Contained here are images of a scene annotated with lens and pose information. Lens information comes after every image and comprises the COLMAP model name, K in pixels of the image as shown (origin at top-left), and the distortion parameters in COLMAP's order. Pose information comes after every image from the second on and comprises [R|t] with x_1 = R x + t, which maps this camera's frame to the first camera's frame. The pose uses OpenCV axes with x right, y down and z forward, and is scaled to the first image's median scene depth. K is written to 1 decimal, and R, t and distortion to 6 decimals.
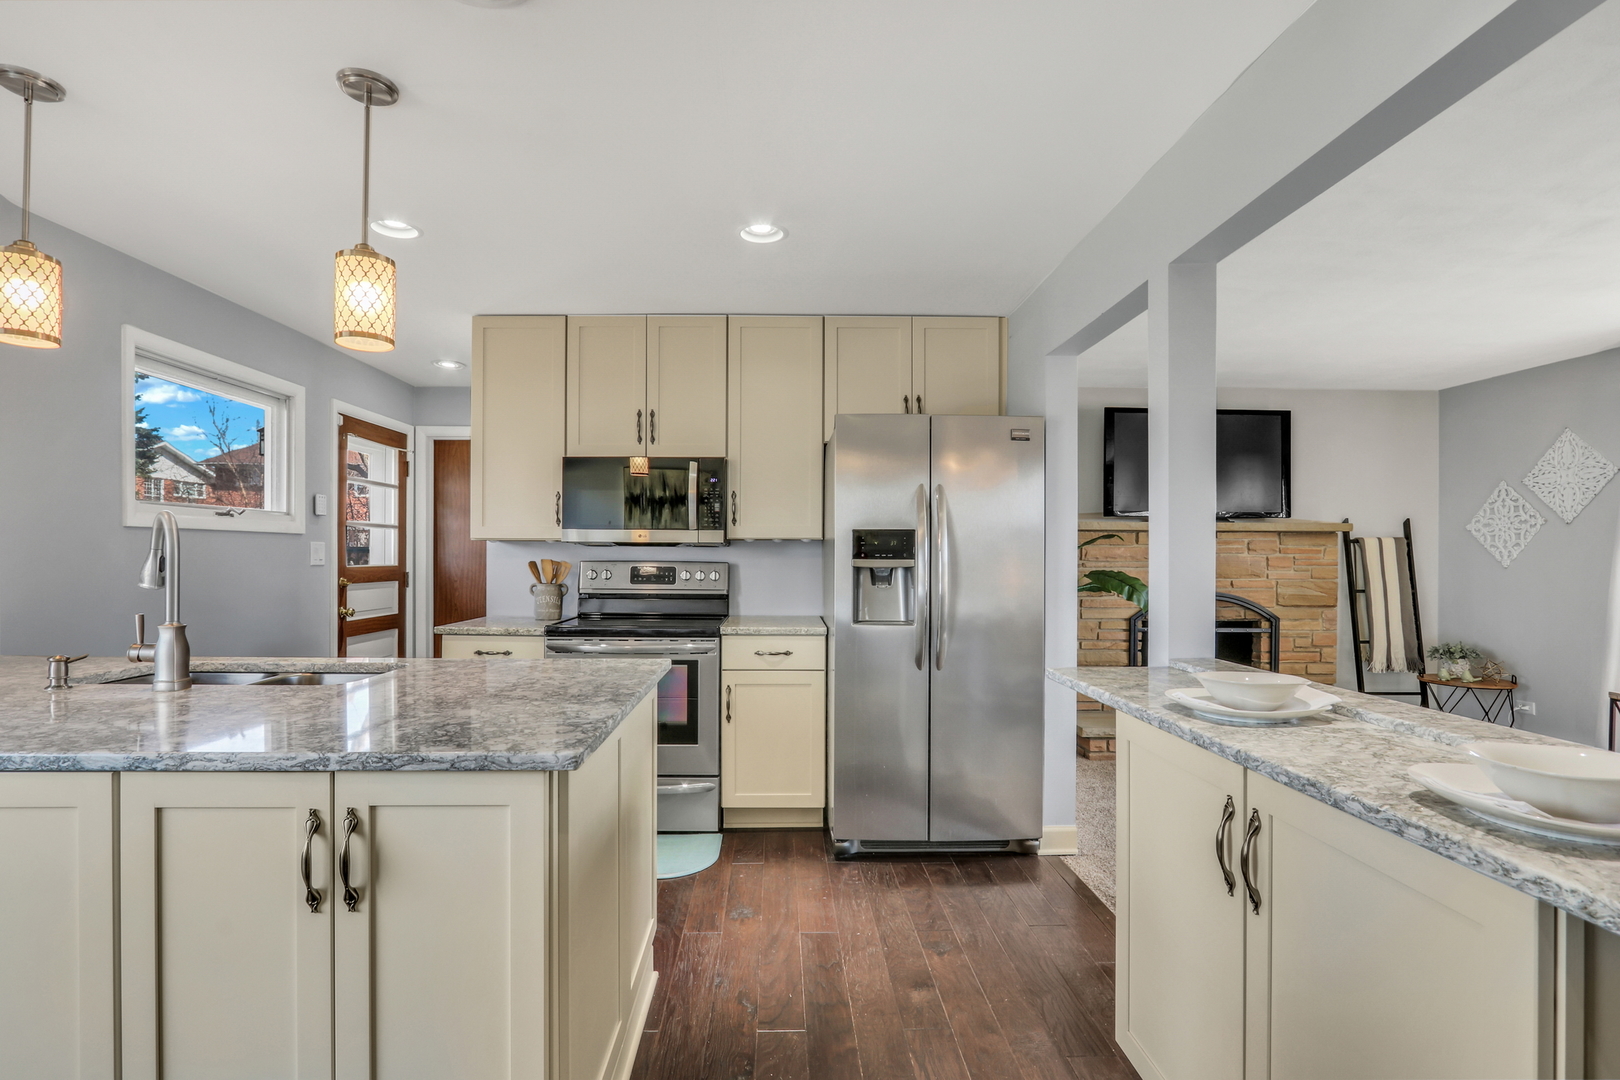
lens RADIAL K [[779.9, 0, 793.3], [0, 779.9, 559.0], [0, 0, 1]] dist [-0.016289, 0.000997]
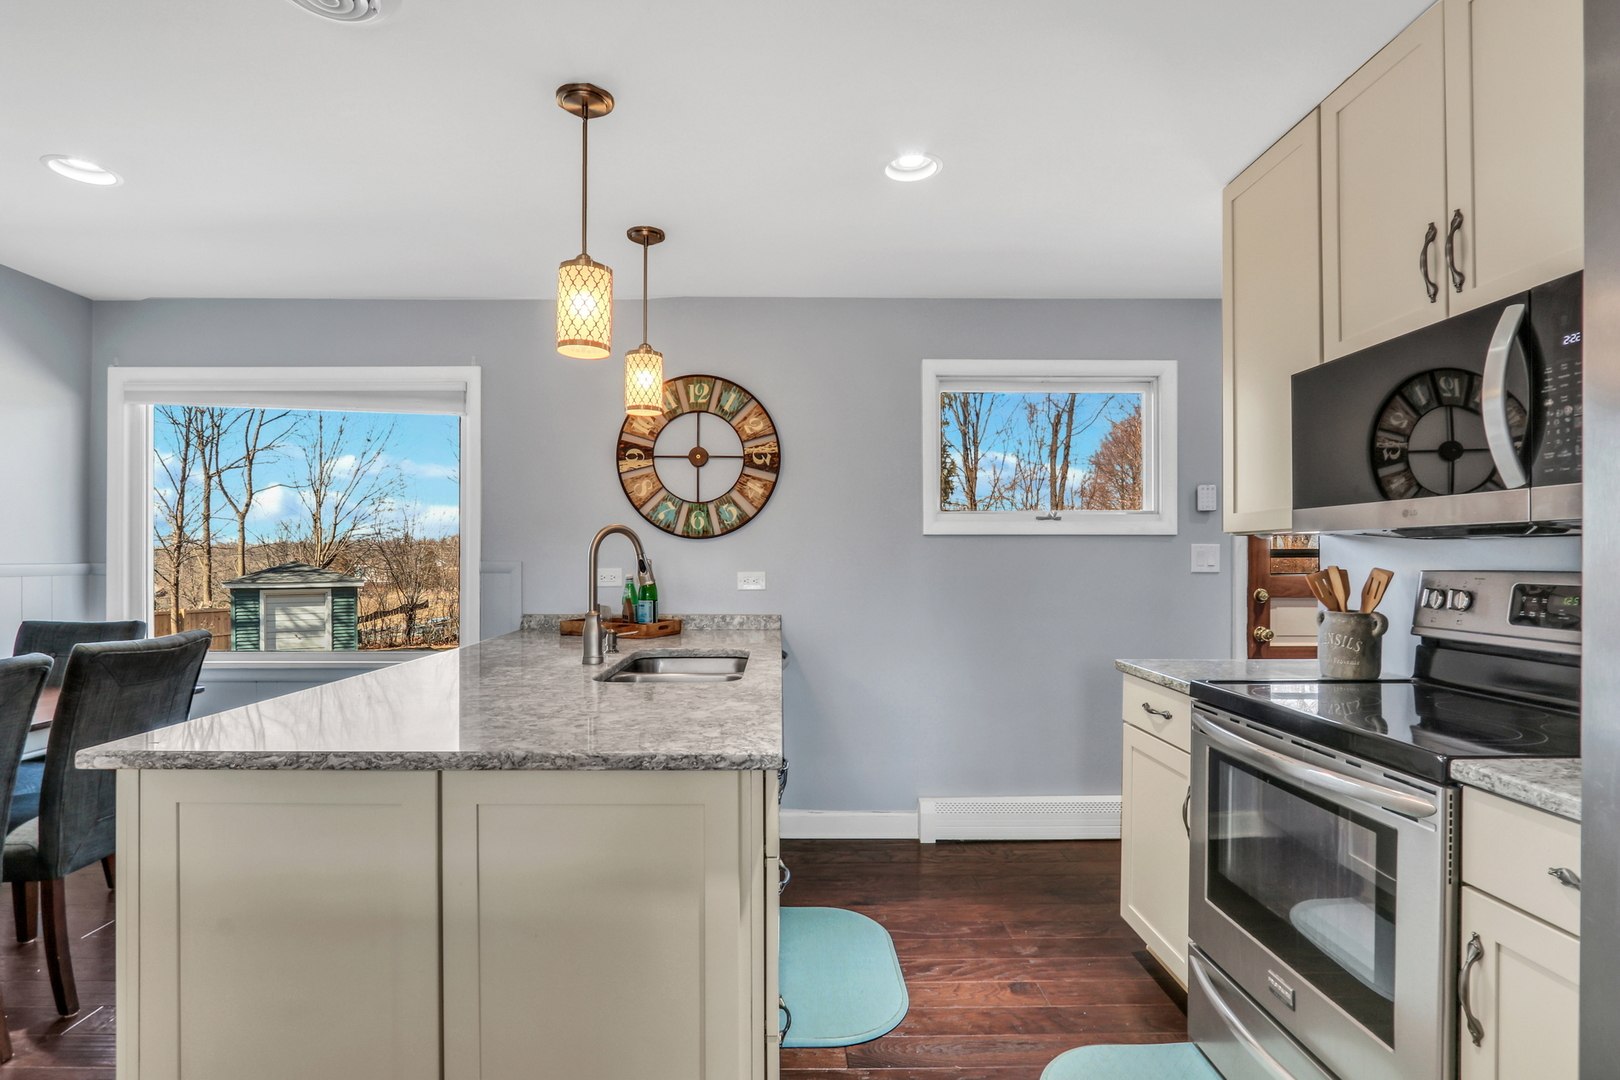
lens RADIAL K [[779.9, 0, 793.3], [0, 779.9, 559.0], [0, 0, 1]] dist [-0.016289, 0.000997]
pose [[-0.009233, -0.004813, -0.999946, 0.236995], [-0.005223, 0.999975, -0.004765, -0.000091], [0.999944, 0.005178, -0.009258, 0.648757]]
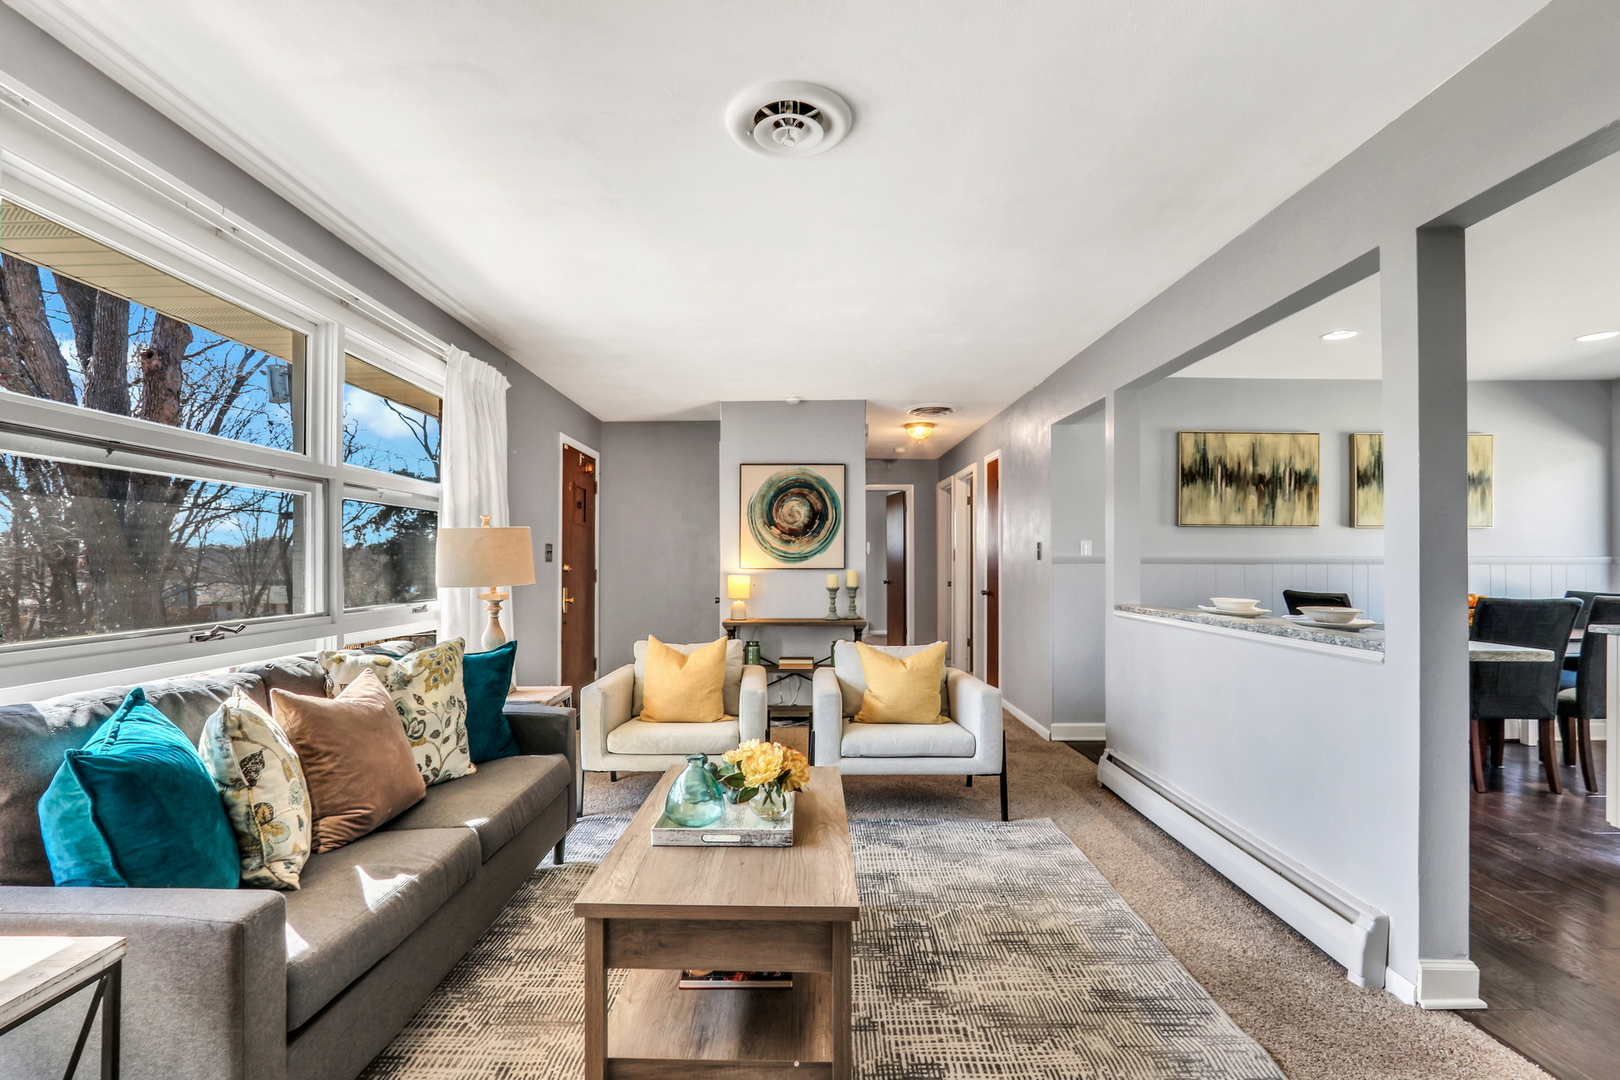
lens RADIAL K [[755.4, 0, 794.2], [0, 755.4, 550.4], [0, 0, 1]] dist [-0.018457, 0.000643]
pose [[-0.999529, -0.005318, 0.030228, 0.754249], [-0.005606, 0.999940, -0.009433, 0.014231], [-0.030176, -0.009598, -0.999499, 1.173177]]
